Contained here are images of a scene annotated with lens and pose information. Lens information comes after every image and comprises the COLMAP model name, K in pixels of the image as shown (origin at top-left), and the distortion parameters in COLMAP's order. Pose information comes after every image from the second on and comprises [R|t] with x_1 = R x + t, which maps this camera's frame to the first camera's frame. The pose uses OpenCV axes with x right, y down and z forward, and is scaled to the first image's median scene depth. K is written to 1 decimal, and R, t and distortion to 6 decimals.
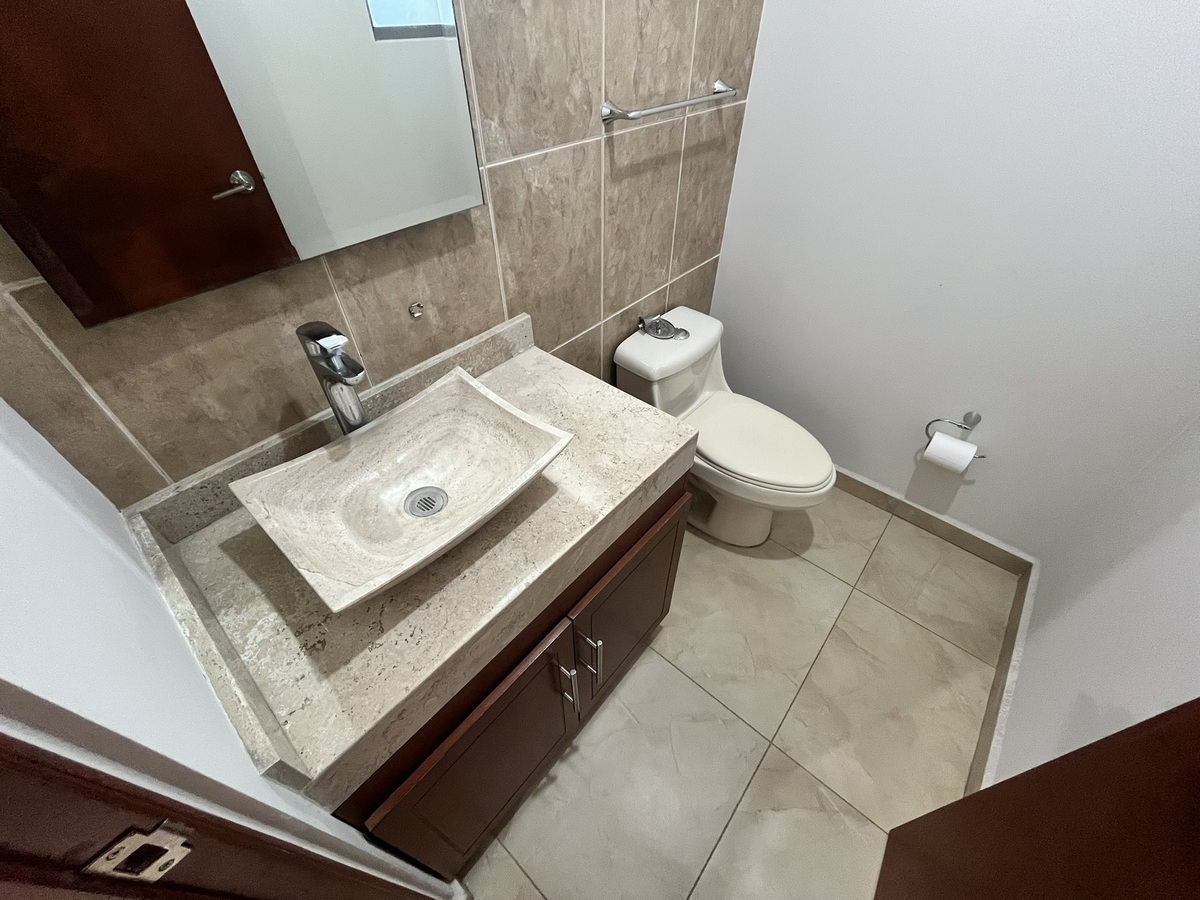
lens RADIAL K [[486.7, 0, 603.6], [0, 486.7, 451.5], [0, 0, 1]] dist [-0.003824, 0.000789]
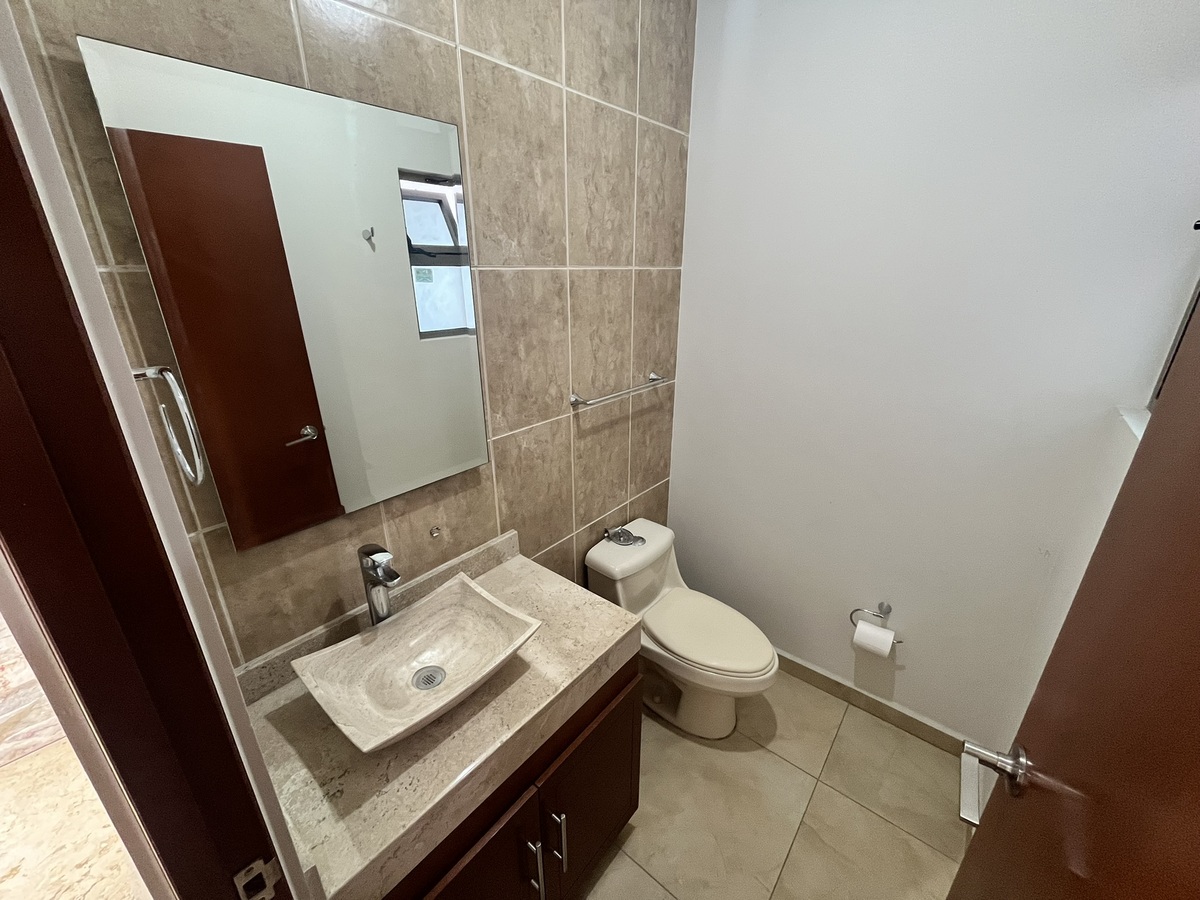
lens RADIAL K [[486.7, 0, 597.5], [0, 486.7, 454.1], [0, 0, 1]] dist [-0.003824, 0.000789]
pose [[0.999889, -0.013100, 0.007100, 0.077748], [0.014824, 0.922929, -0.384685, 0.050393], [-0.001513, 0.384747, 0.923021, -0.387839]]
